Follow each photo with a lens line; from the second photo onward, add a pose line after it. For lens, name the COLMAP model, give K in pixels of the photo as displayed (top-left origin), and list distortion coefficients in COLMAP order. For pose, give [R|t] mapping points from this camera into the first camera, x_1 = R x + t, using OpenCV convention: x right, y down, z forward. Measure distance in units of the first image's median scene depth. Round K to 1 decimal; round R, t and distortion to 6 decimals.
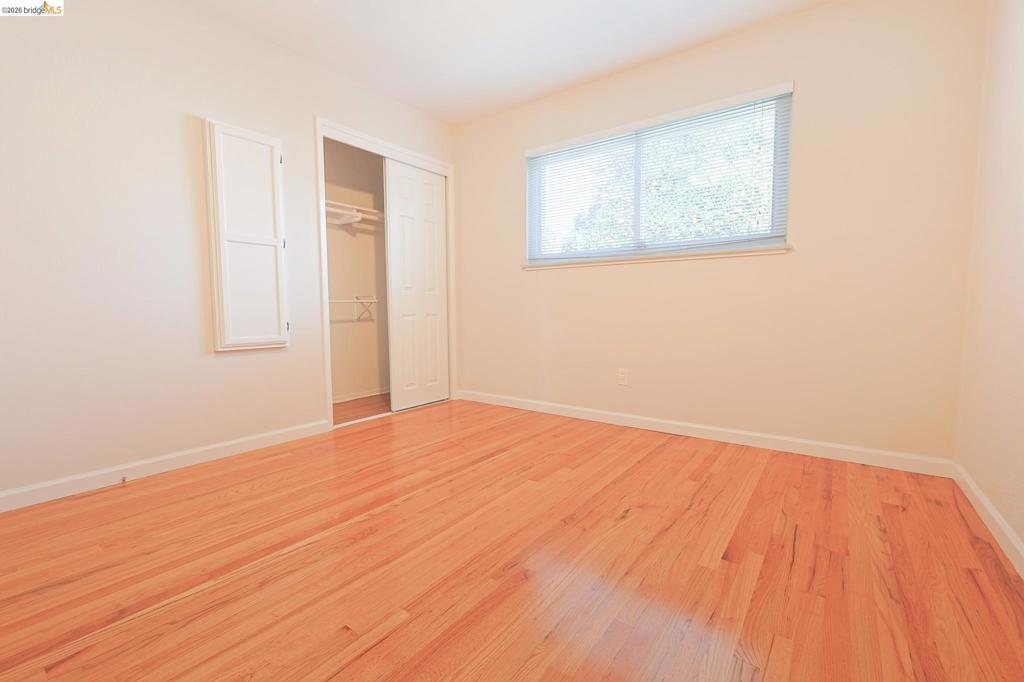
lens RADIAL K [[430.1, 0, 522.4], [0, 430.1, 341.0], [0, 0, 1]] dist [-0.002966, -0.000356]
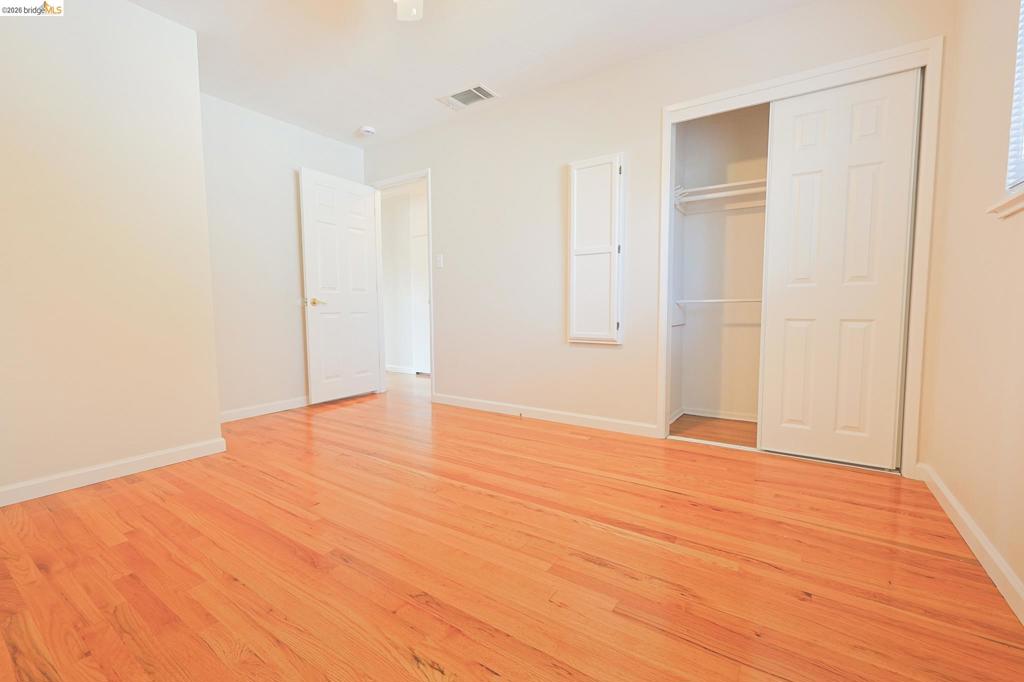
lens RADIAL K [[430.1, 0, 514.7], [0, 430.1, 343.9], [0, 0, 1]] dist [-0.002966, -0.000356]
pose [[0.047147, 0.087808, -0.995021, 0.549029], [-0.074853, 0.993639, 0.084139, -0.063714], [0.996079, 0.070514, 0.053420, 0.731796]]
